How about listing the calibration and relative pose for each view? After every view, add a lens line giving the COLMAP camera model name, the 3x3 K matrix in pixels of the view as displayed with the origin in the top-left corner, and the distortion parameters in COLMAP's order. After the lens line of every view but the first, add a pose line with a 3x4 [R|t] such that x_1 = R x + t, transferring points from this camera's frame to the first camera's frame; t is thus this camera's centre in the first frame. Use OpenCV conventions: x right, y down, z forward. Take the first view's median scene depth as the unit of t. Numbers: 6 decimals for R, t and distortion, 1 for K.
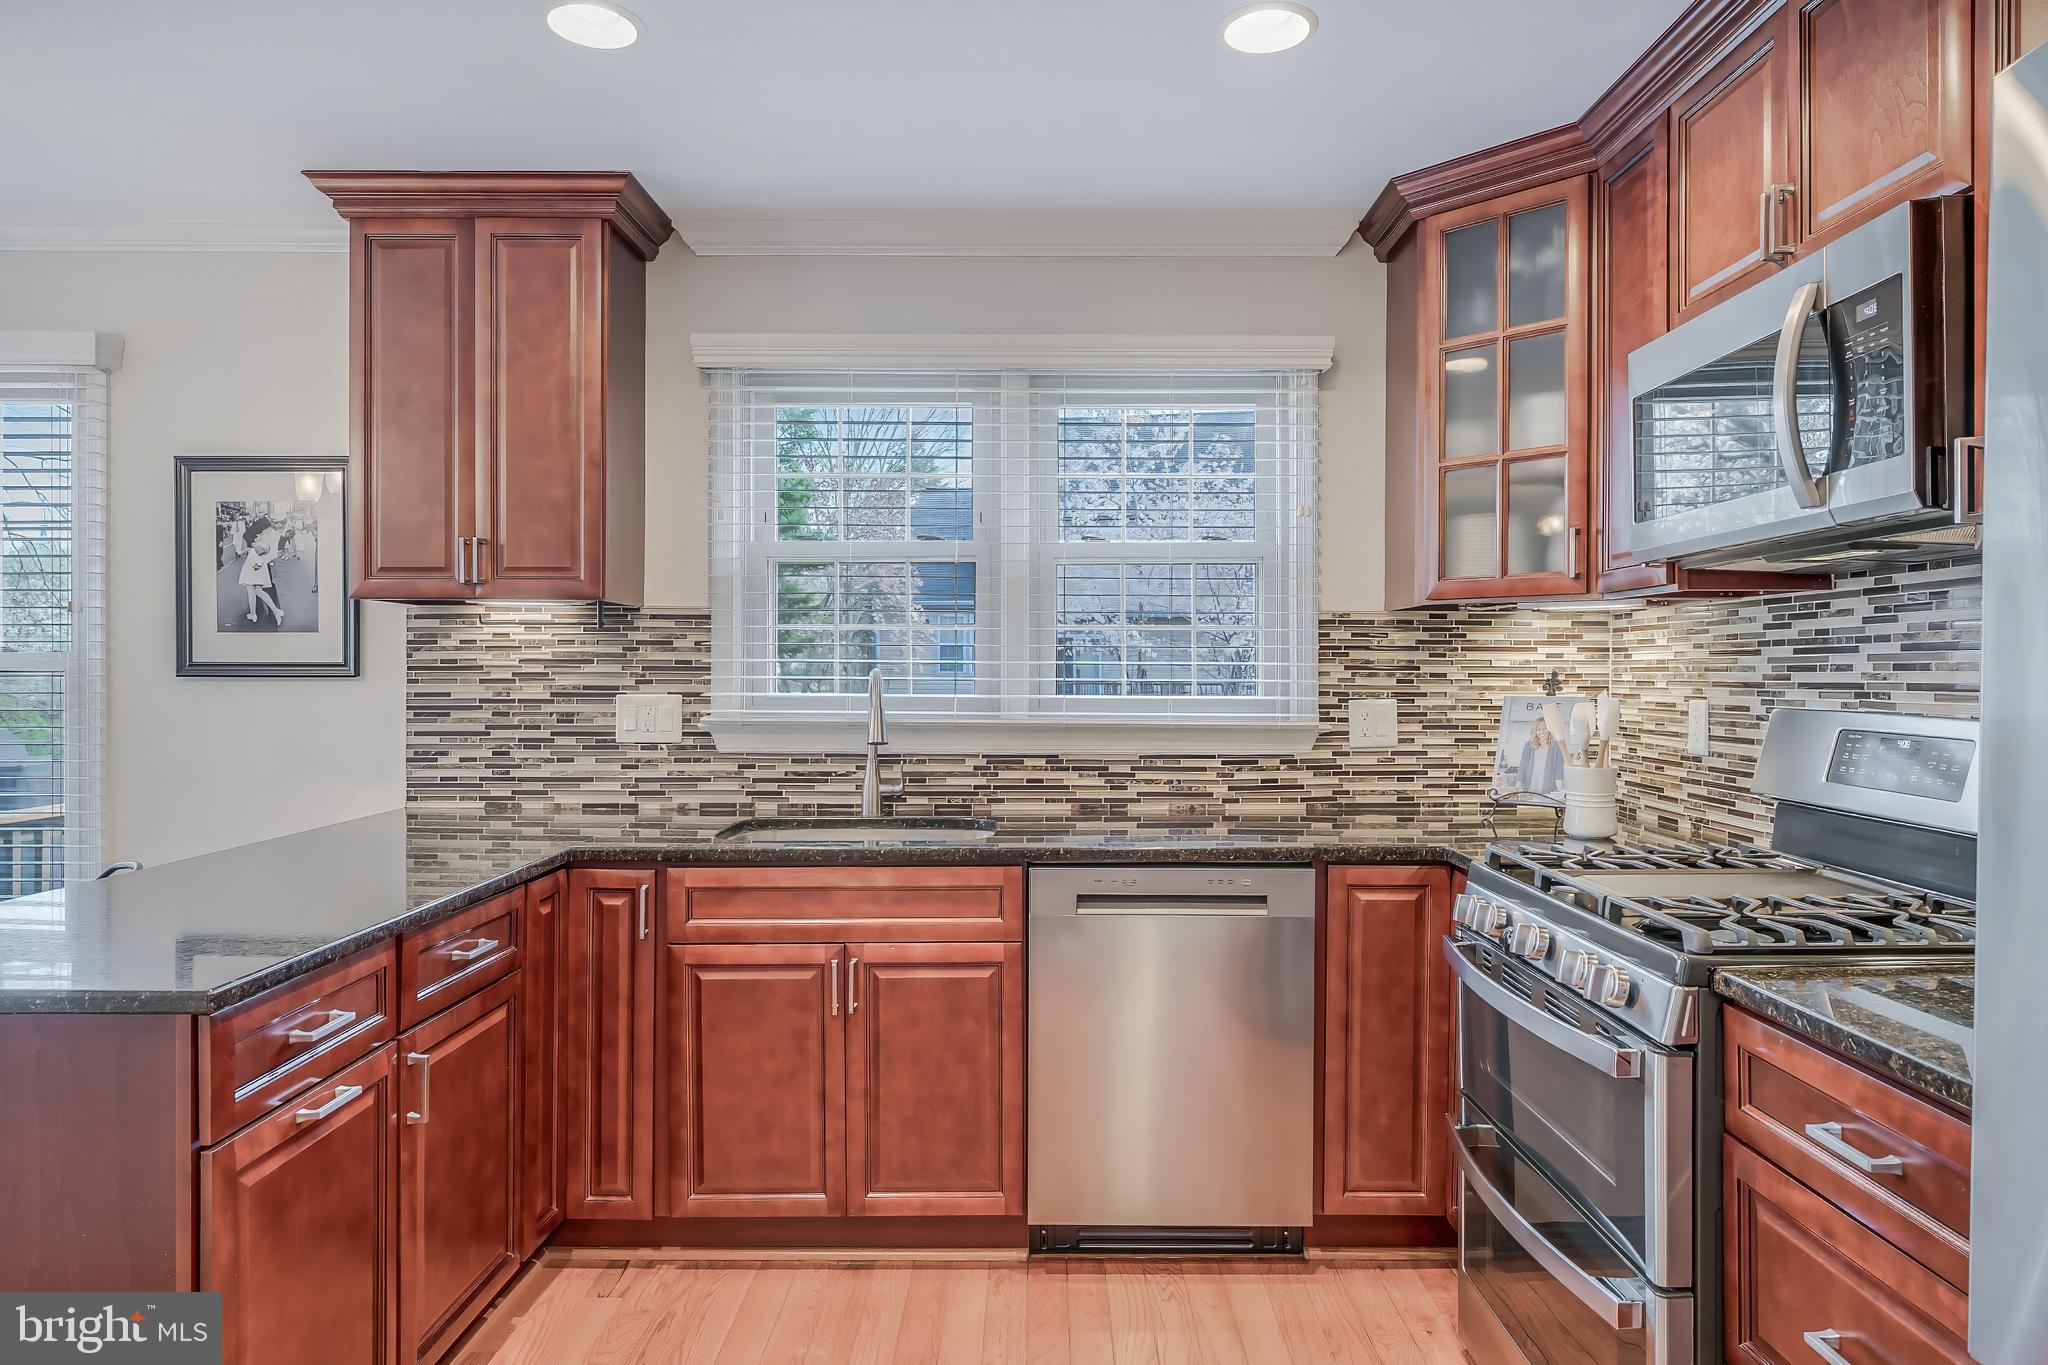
lens RADIAL K [[1240.2, 0, 1035.6], [0, 1240.2, 665.4], [0, 0, 1]] dist [0.011507, -0.007407]
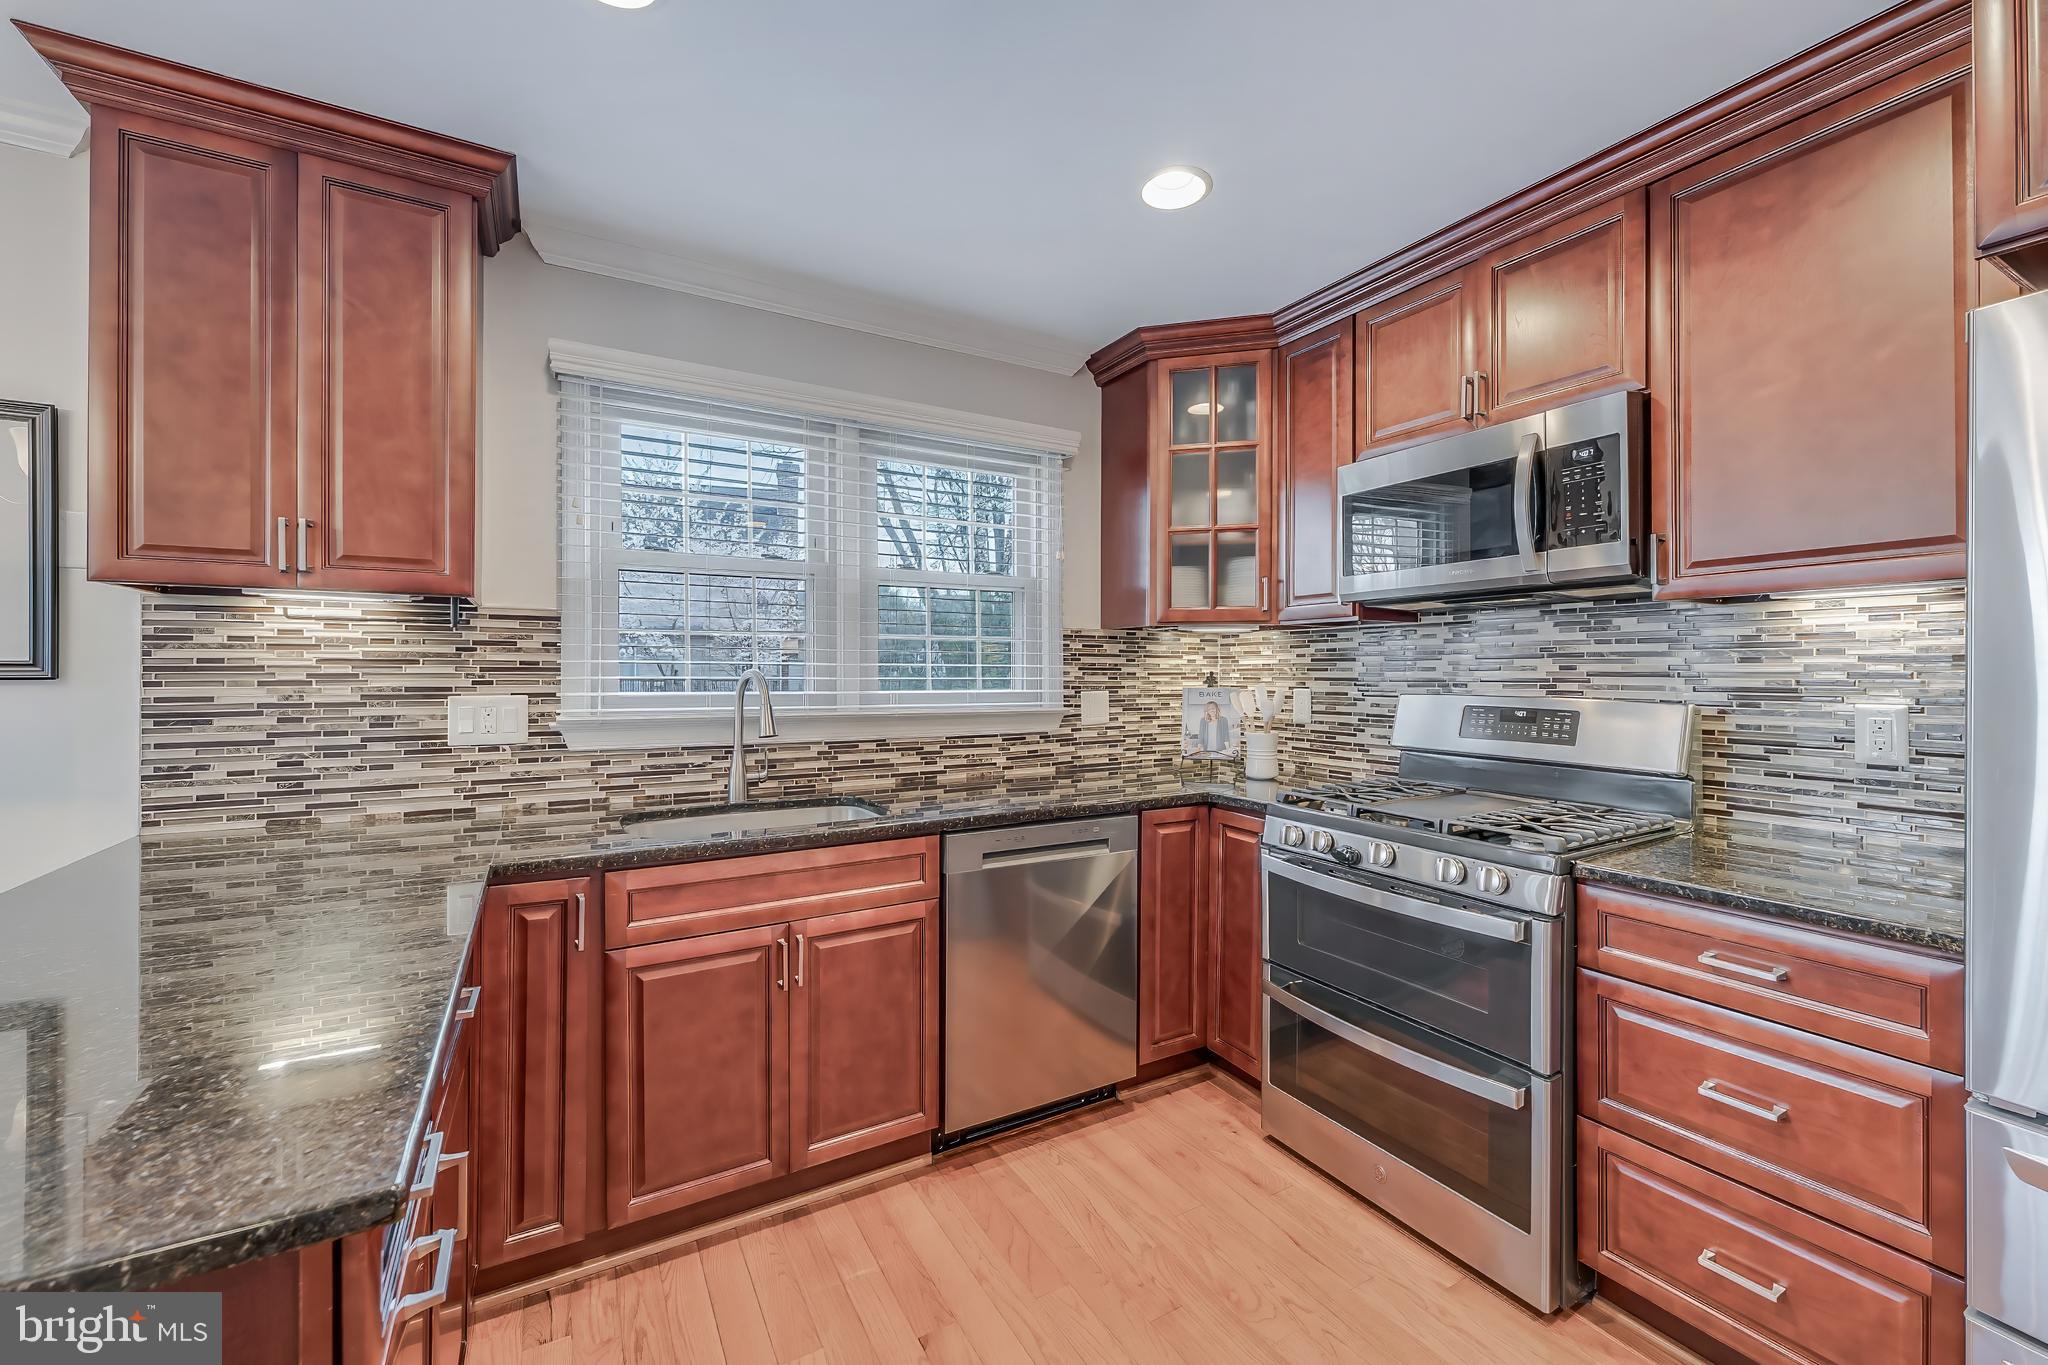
lens RADIAL K [[826.5, 0, 1031.0], [0, 826.5, 666.0], [0, 0, 1]] dist [0.008151, -0.001993]
pose [[0.864322, 0.002295, 0.502934, -0.323041], [-0.001582, 0.999997, -0.001844, 0.000639], [-0.502937, 0.000798, 0.864323, 0.257270]]
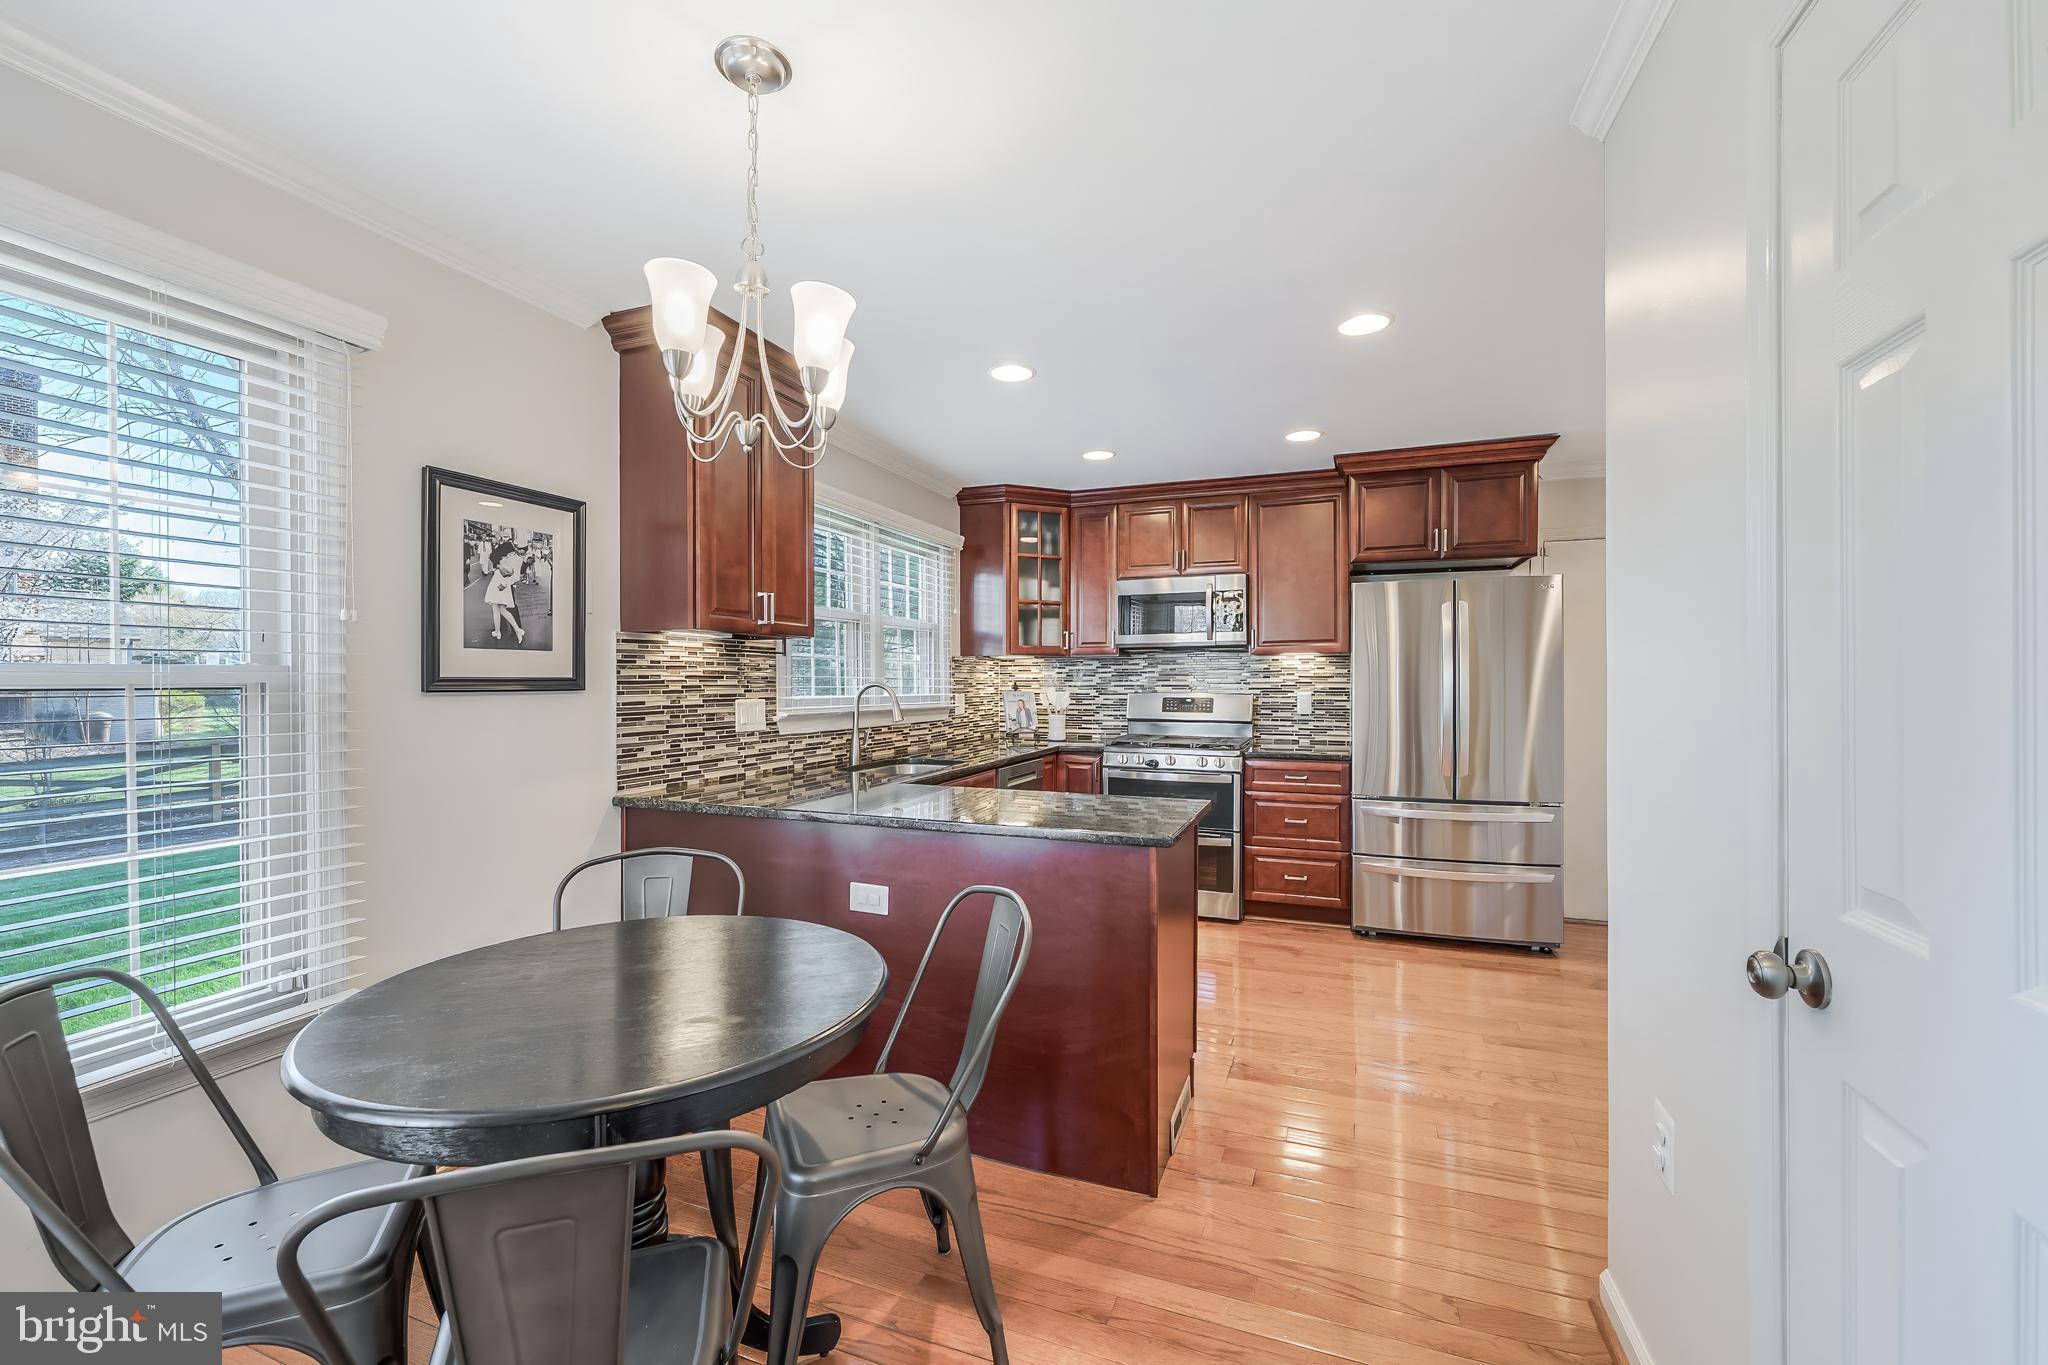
lens RADIAL K [[826.5, 0, 1023.3], [0, 826.5, 686.6], [0, 0, 1]] dist [0.008151, -0.001993]
pose [[0.363851, -0.009020, 0.931413, -1.340684], [-0.001893, 0.999944, 0.010423, -0.003614], [-0.931455, -0.005555, 0.363814, 0.392574]]
